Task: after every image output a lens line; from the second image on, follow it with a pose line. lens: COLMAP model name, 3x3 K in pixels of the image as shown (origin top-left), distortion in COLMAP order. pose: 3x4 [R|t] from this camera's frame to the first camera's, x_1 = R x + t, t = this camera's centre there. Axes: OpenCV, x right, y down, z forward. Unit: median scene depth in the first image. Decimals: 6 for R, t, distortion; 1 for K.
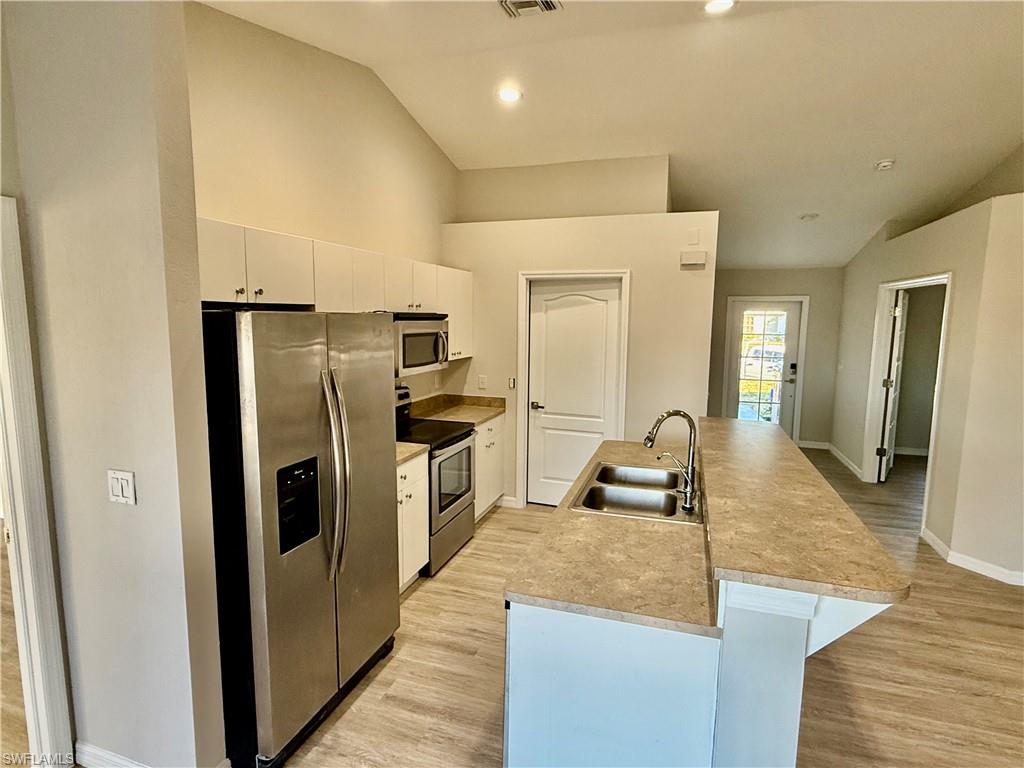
lens RADIAL K [[551.9, 0, 512.9], [0, 551.9, 386.7], [0, 0, 1]] dist [0.003230, -0.002171]
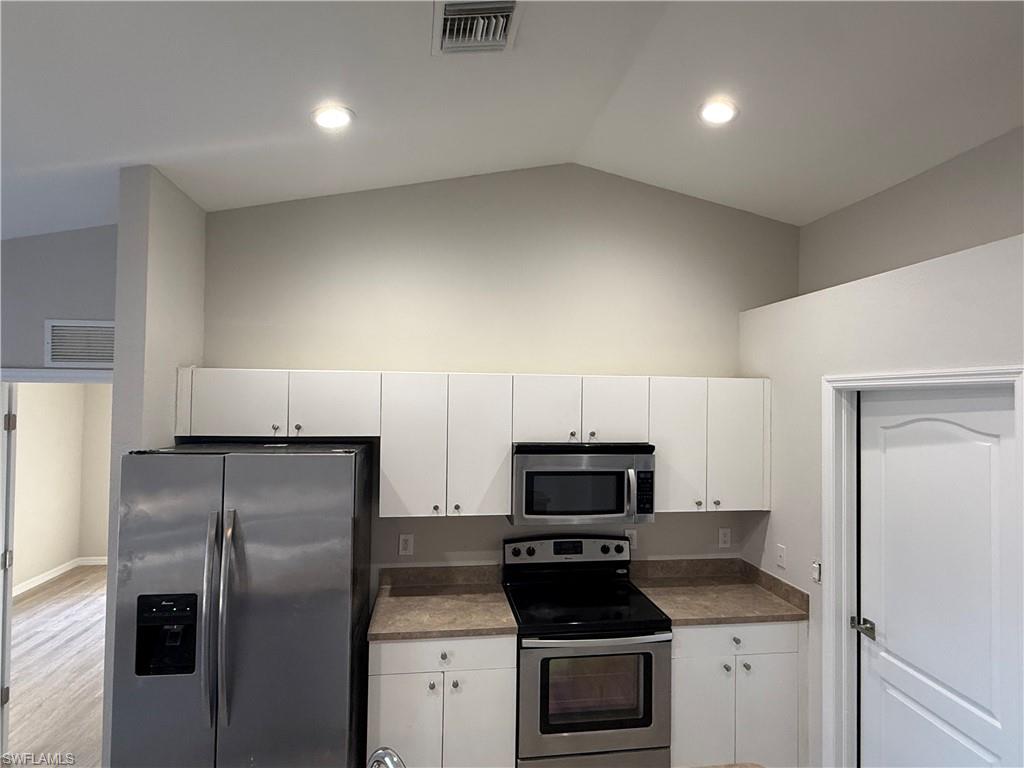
lens RADIAL K [[551.9, 0, 503.5], [0, 551.9, 389.5], [0, 0, 1]] dist [0.003230, -0.002171]
pose [[0.437670, -0.020144, -0.898910, 0.425932], [-0.122355, 0.989115, -0.081739, -0.121311], [0.890772, 0.145760, 0.430441, 0.519190]]
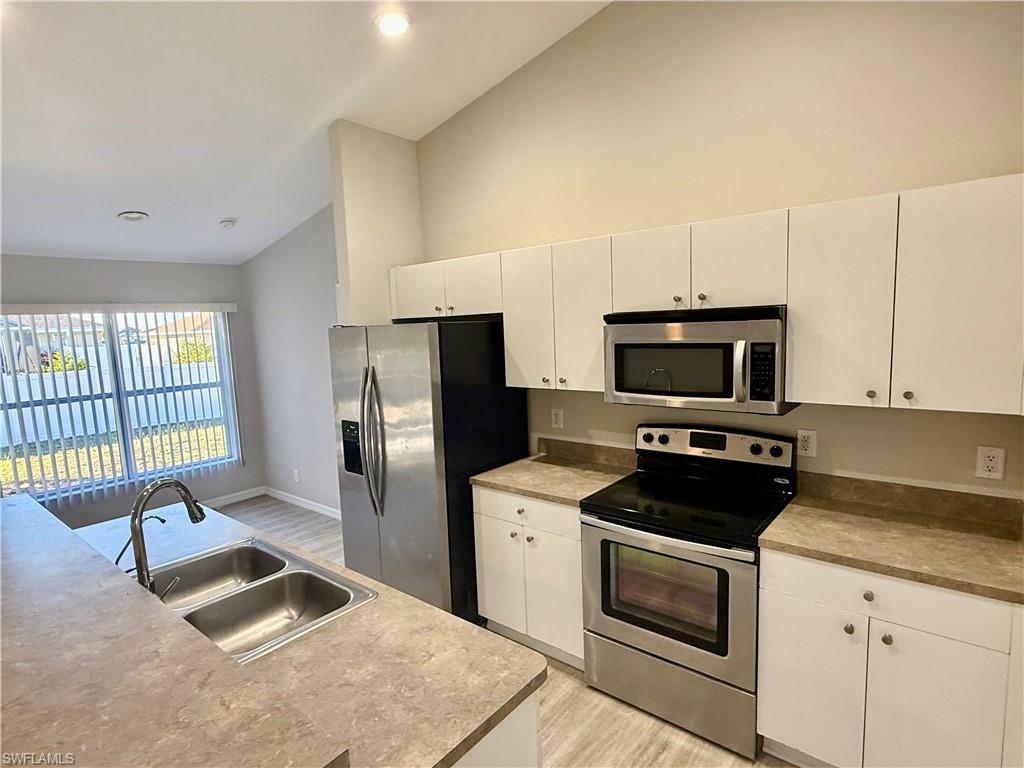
lens RADIAL K [[551.9, 0, 506.8], [0, 551.9, 388.0], [0, 0, 1]] dist [0.003230, -0.002171]
pose [[-0.380329, 0.111217, -0.918140, 0.435455], [-0.082739, 0.984671, 0.153550, -0.115809], [0.921143, 0.134365, -0.365296, 0.967496]]
